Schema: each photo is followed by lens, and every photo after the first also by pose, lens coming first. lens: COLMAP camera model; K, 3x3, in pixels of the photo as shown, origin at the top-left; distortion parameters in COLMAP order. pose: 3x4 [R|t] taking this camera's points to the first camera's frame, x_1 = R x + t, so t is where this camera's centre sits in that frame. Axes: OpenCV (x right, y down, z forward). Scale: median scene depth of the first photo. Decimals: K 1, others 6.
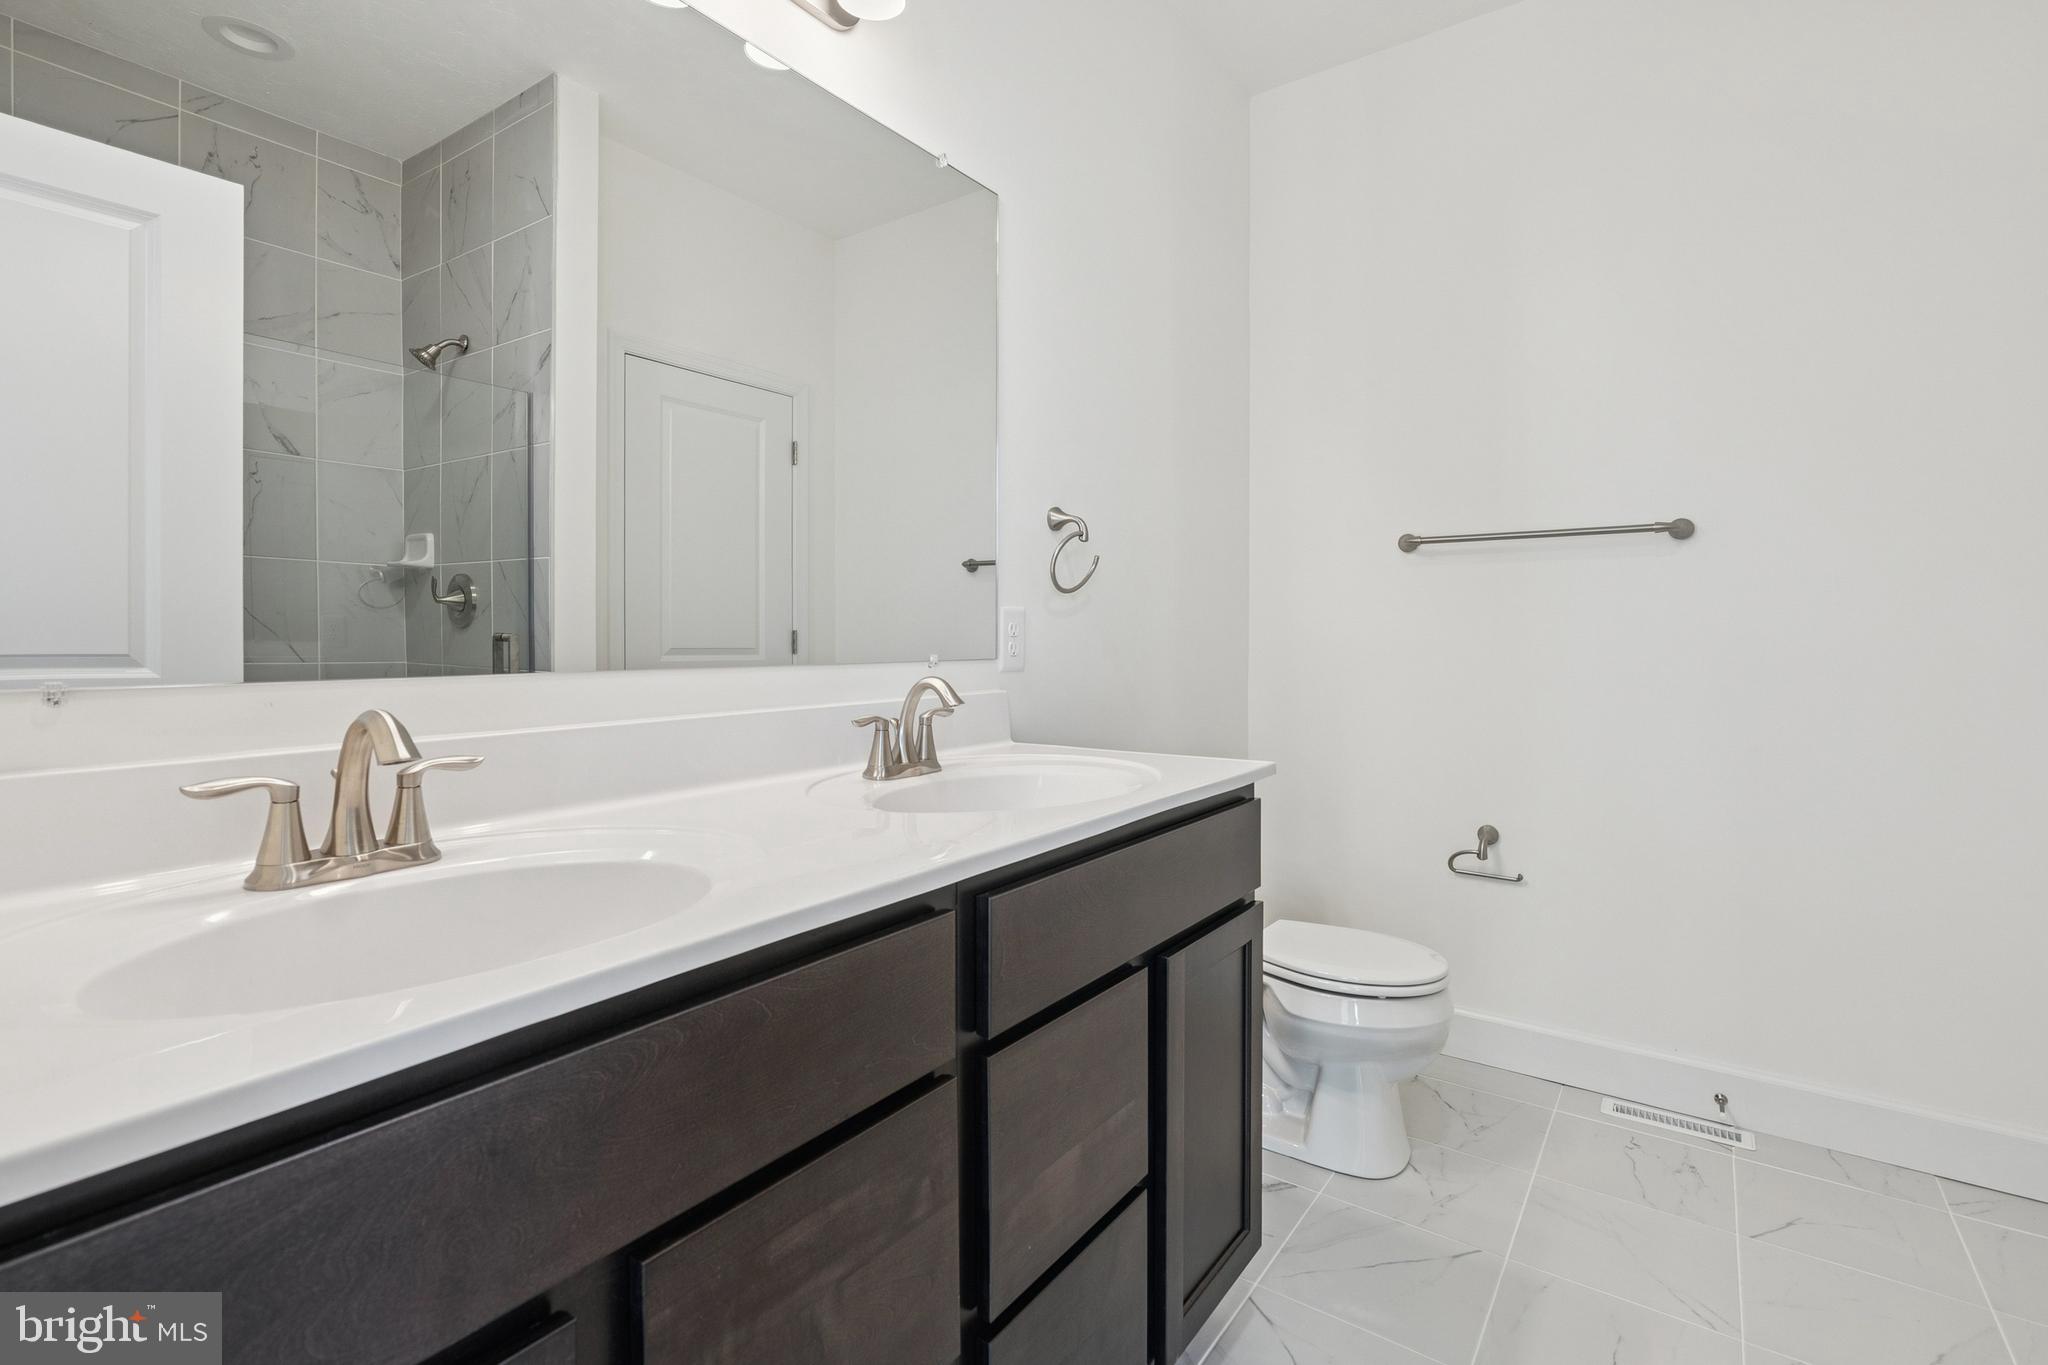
lens RADIAL K [[932.3, 0, 1027.9], [0, 932.3, 679.0], [0, 0, 1]] dist [-0.003781, 0.001560]
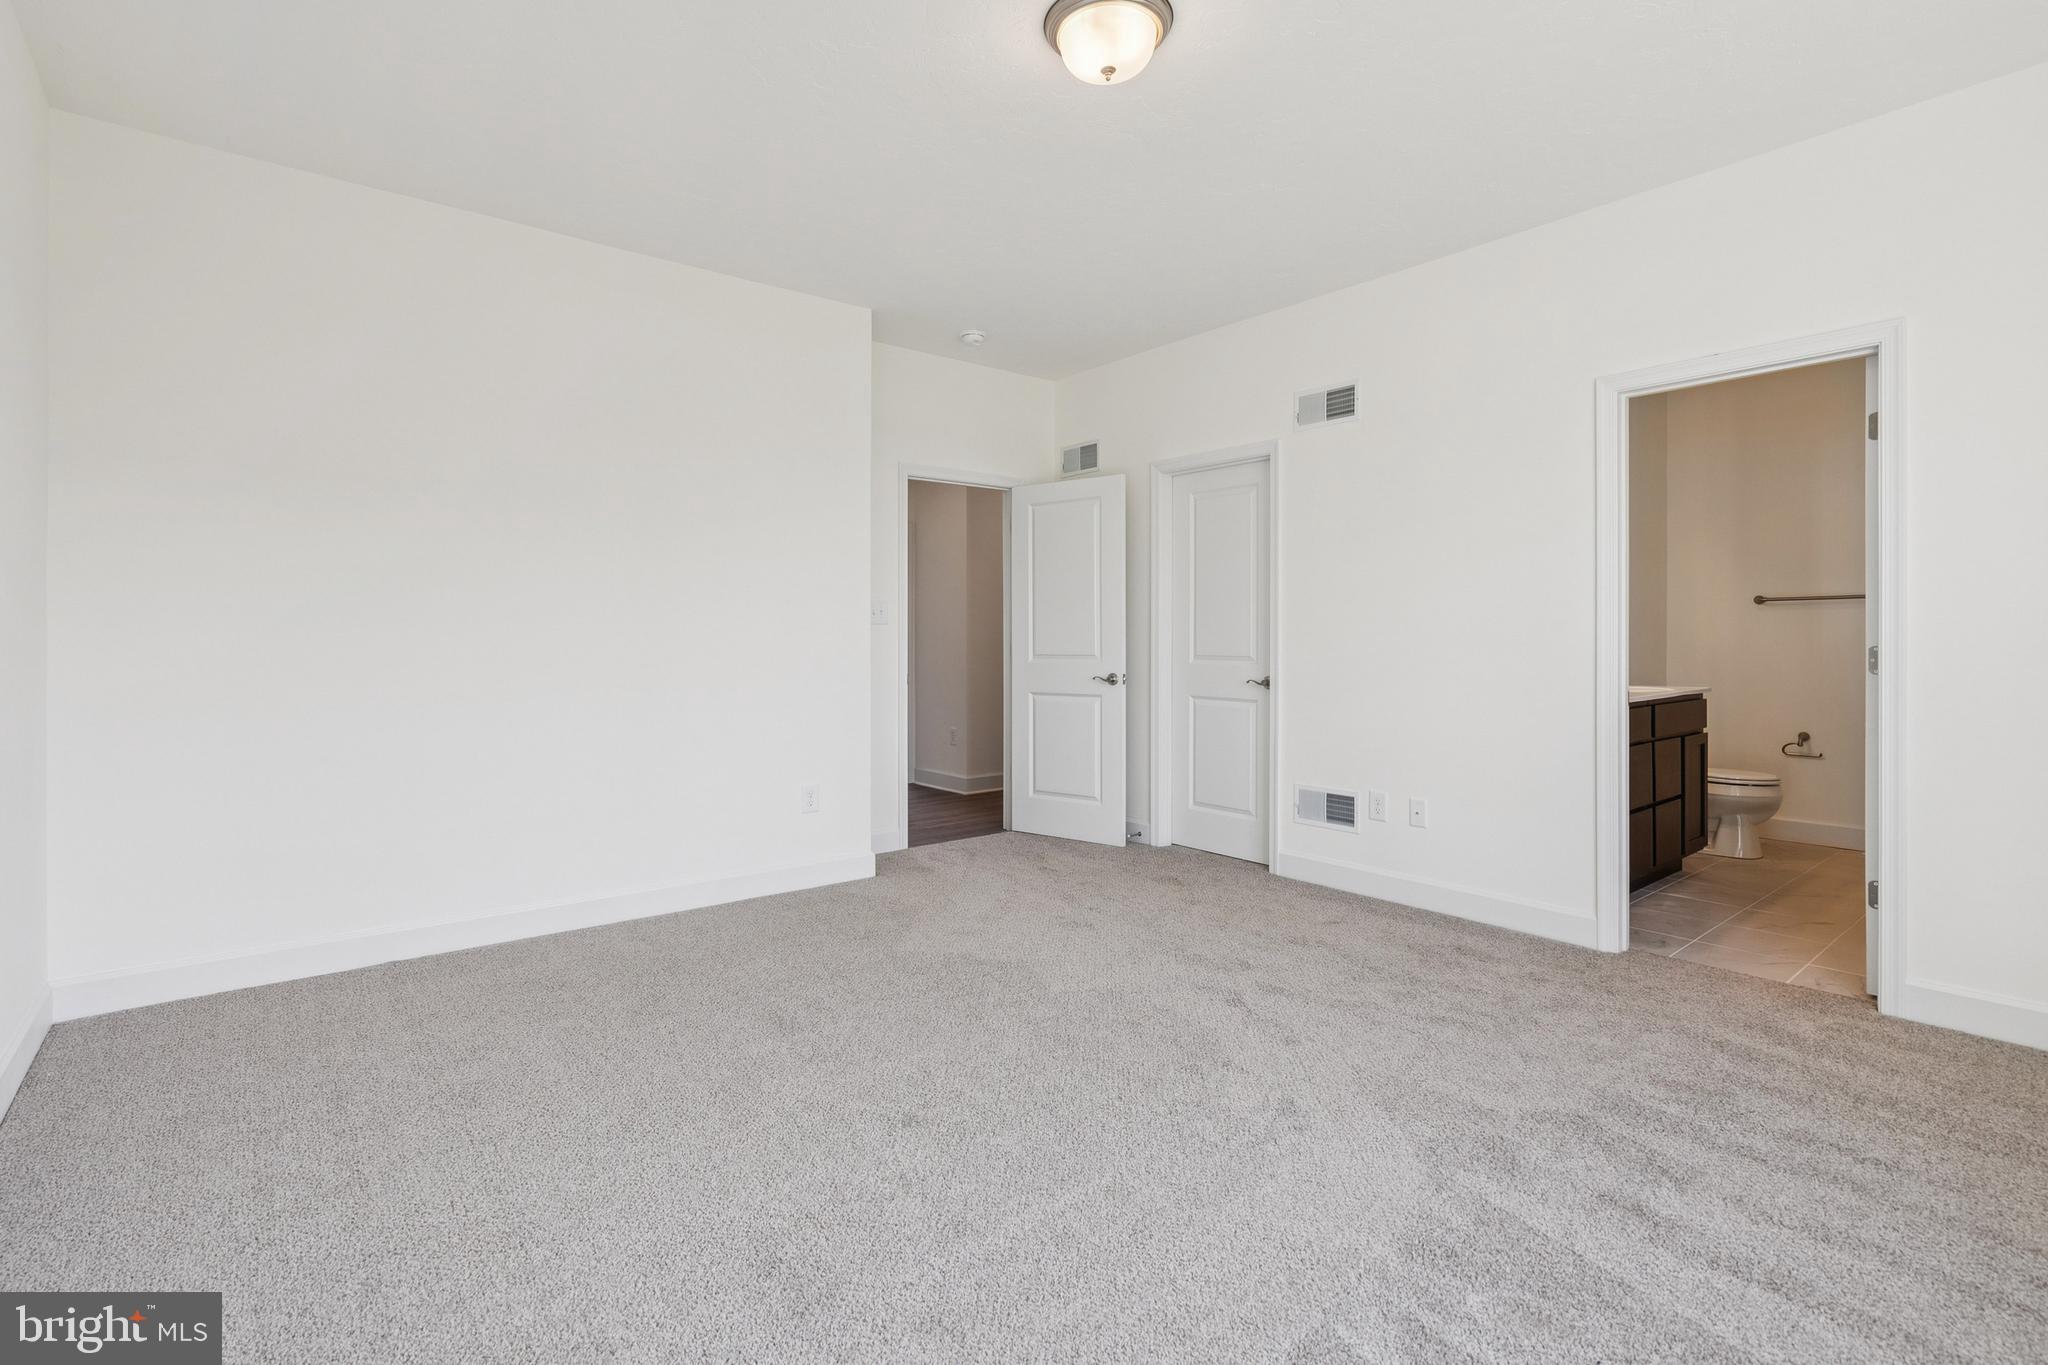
lens RADIAL K [[932.3, 0, 1020.5], [0, 932.3, 673.4], [0, 0, 1]] dist [-0.003781, 0.001560]
pose [[0.961484, -0.000392, -0.274861, -0.662733], [0.000104, 0.999999, -0.001063, 0.024427], [0.274861, 0.000994, 0.961483, -1.582290]]
